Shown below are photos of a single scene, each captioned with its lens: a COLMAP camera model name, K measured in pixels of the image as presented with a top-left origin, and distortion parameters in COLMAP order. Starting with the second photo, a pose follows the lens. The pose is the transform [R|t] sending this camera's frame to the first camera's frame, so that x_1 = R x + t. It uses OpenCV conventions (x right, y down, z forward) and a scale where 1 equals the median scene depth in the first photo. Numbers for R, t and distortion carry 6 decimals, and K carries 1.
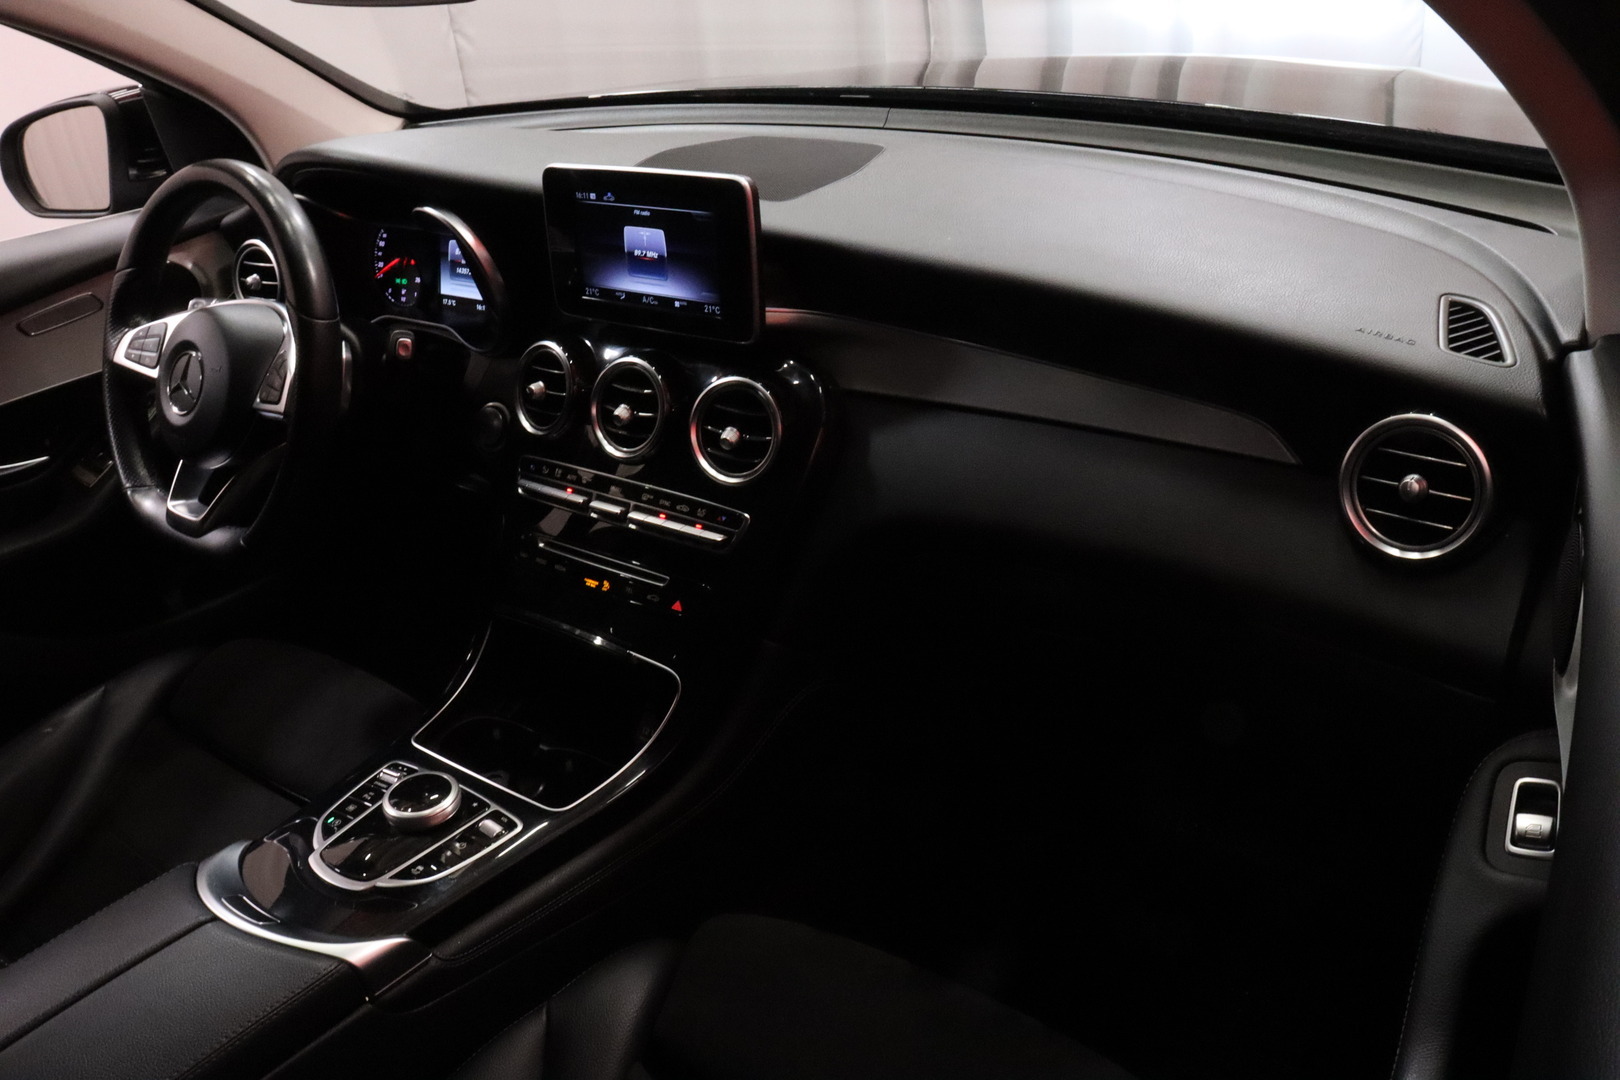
lens RADIAL K [[1281.6, 0, 810.0], [0, 1281.6, 540.0], [0, 0, 1]] dist [-0.179026, 0.150357]
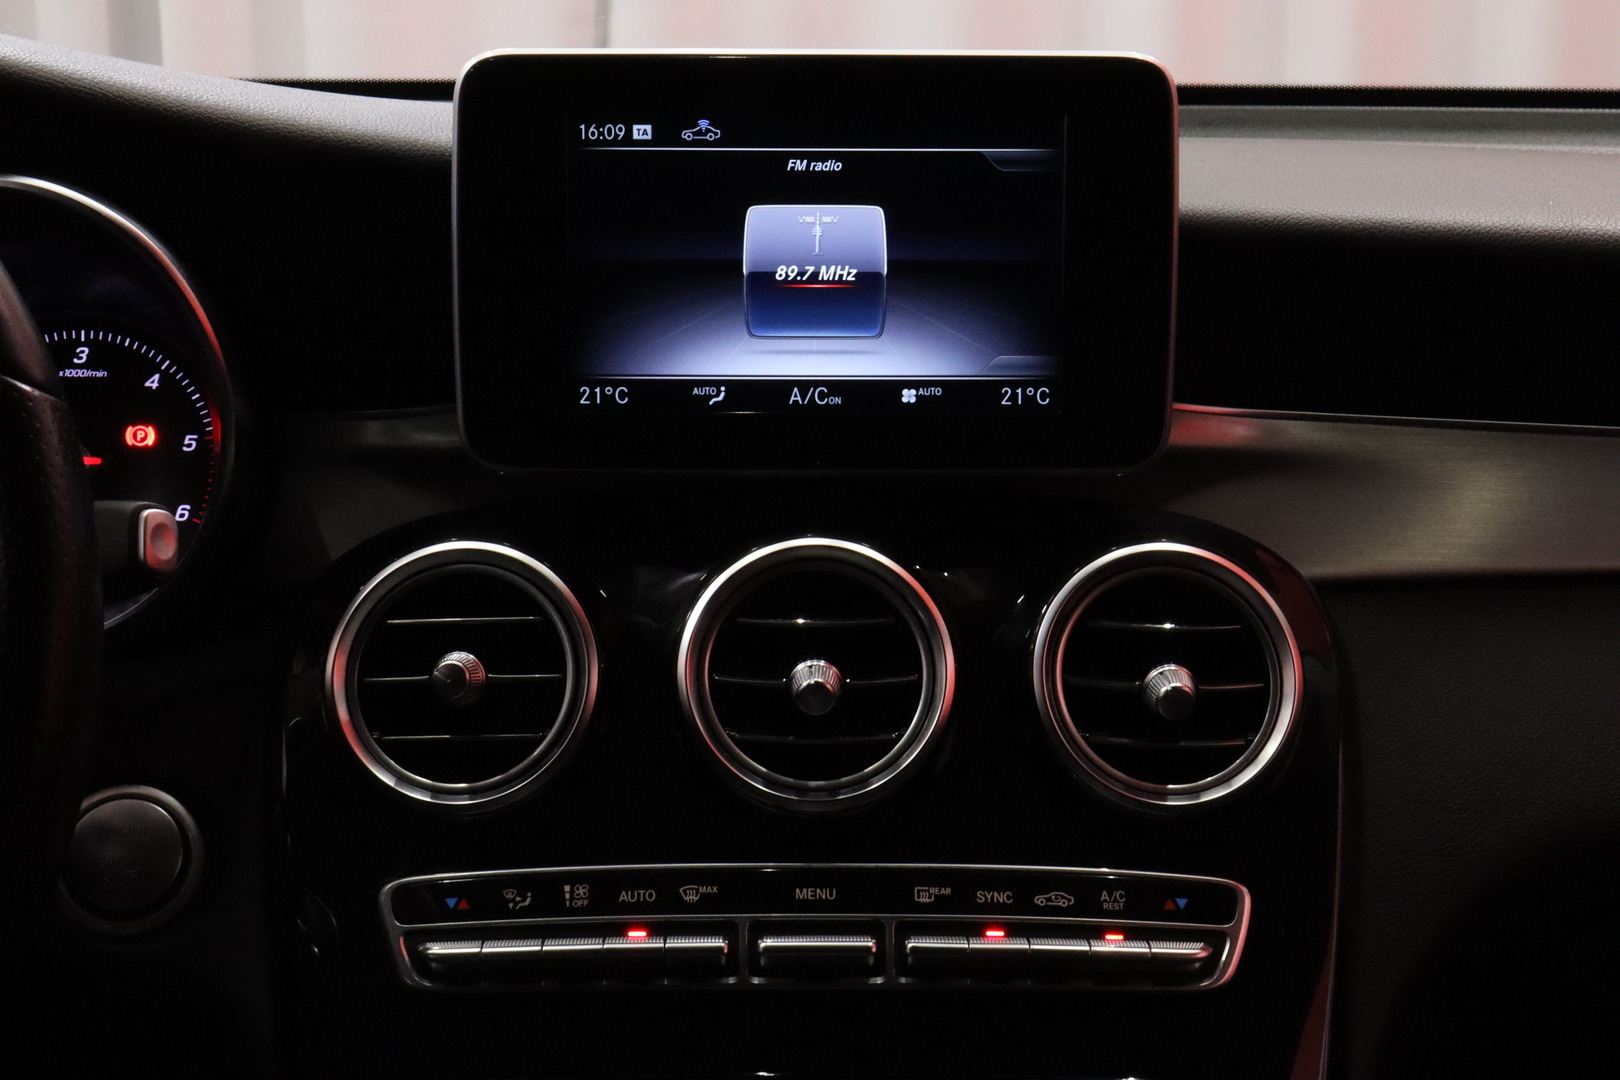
lens RADIAL K [[2763.0, 0, 810.0], [0, 2763.0, 540.0], [0, 0, 1]] dist [0.059143, -0.012738]
pose [[0.803608, -0.024251, 0.594664, -0.632044], [0.220021, 0.940491, -0.258975, 0.069963], [-0.552996, 0.338953, 0.761122, 0.379811]]
